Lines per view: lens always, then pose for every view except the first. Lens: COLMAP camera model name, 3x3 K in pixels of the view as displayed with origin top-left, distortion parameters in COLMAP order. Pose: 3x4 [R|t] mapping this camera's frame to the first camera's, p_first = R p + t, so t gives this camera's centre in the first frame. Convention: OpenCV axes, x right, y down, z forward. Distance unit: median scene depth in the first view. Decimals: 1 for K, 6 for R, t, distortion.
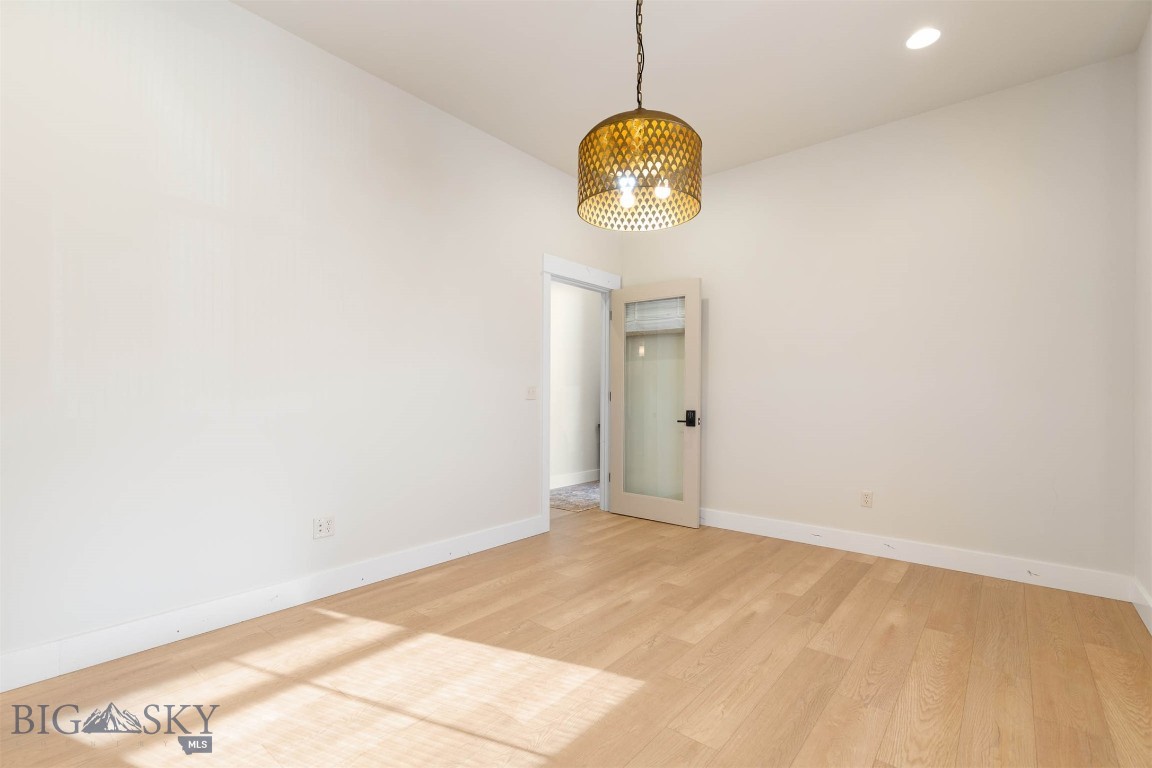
lens RADIAL K [[514.9, 0, 574.0], [0, 514.9, 398.2], [0, 0, 1]] dist [0.000707, 0.000021]
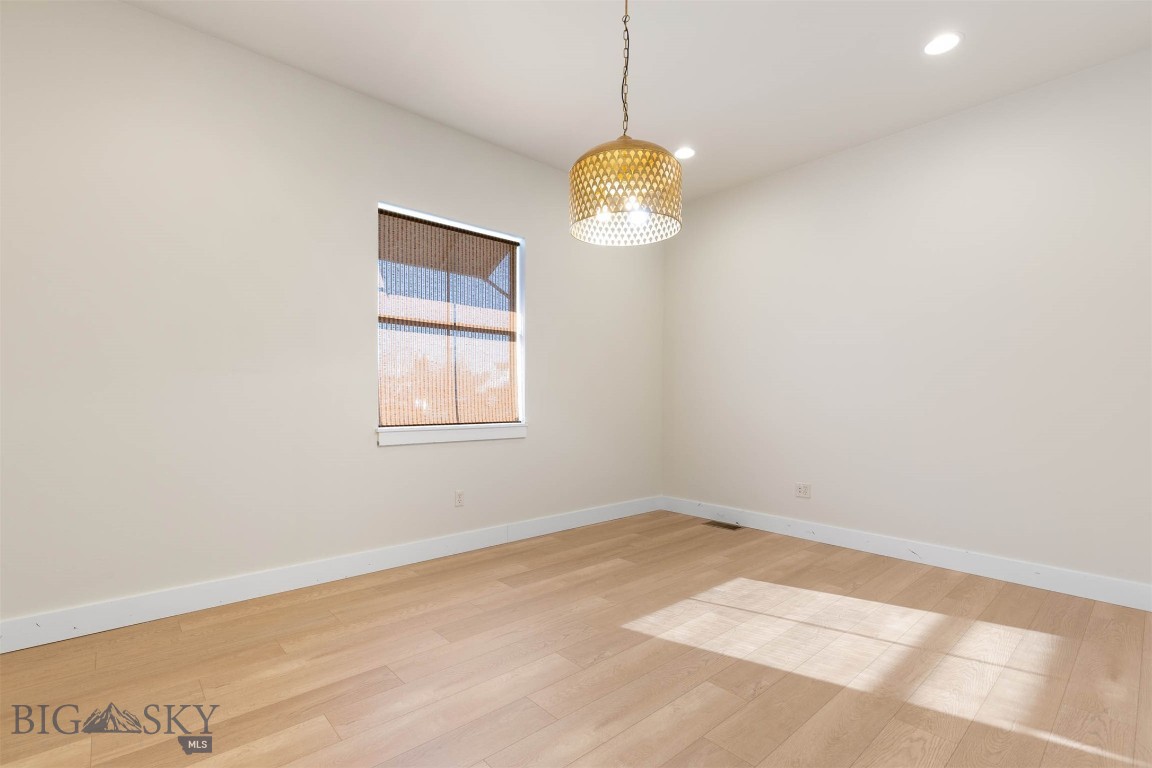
lens RADIAL K [[514.9, 0, 574.0], [0, 514.9, 398.2], [0, 0, 1]] dist [0.000707, 0.000021]
pose [[-0.988321, -0.010194, 0.152045, 0.060226], [-0.009758, 0.999946, 0.003611, -0.008809], [-0.152073, 0.002086, -0.988367, 2.068831]]
